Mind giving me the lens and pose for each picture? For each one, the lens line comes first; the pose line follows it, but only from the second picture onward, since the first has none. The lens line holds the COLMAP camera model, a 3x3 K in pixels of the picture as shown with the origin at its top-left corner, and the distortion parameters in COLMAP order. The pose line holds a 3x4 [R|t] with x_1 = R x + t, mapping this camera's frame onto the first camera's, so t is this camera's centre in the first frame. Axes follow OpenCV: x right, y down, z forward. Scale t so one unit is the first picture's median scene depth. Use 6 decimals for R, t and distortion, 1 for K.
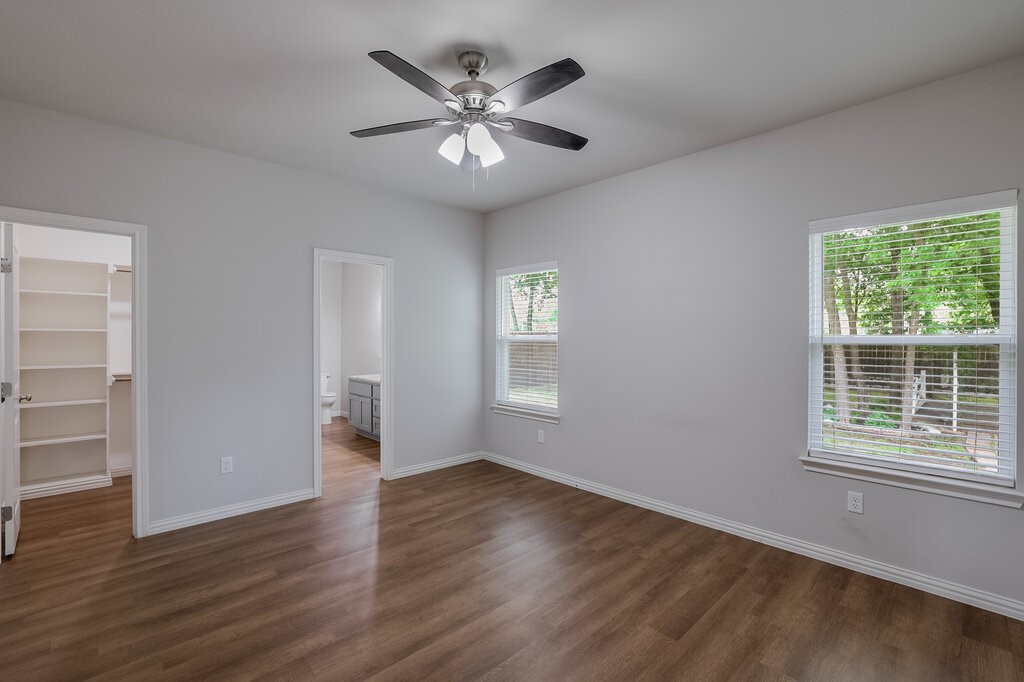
lens RADIAL K [[447.5, 0, 513.8], [0, 447.5, 334.3], [0, 0, 1]] dist [-0.045761, 0.020805]
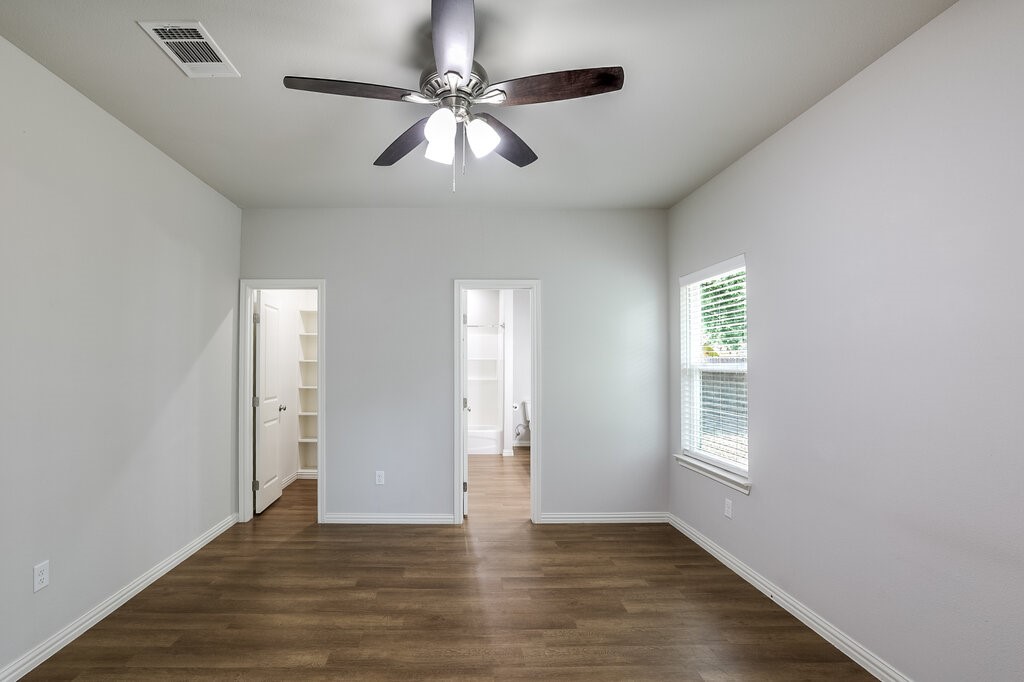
lens RADIAL K [[464.3, 0, 512.0], [0, 464.3, 350.9], [0, 0, 1]] dist [-0.027062, 0.000515]
pose [[0.736415, -0.021938, -0.676174, 0.344924], [0.006114, 0.999649, -0.025774, -0.000559], [0.676502, 0.014846, 0.736291, 0.272090]]
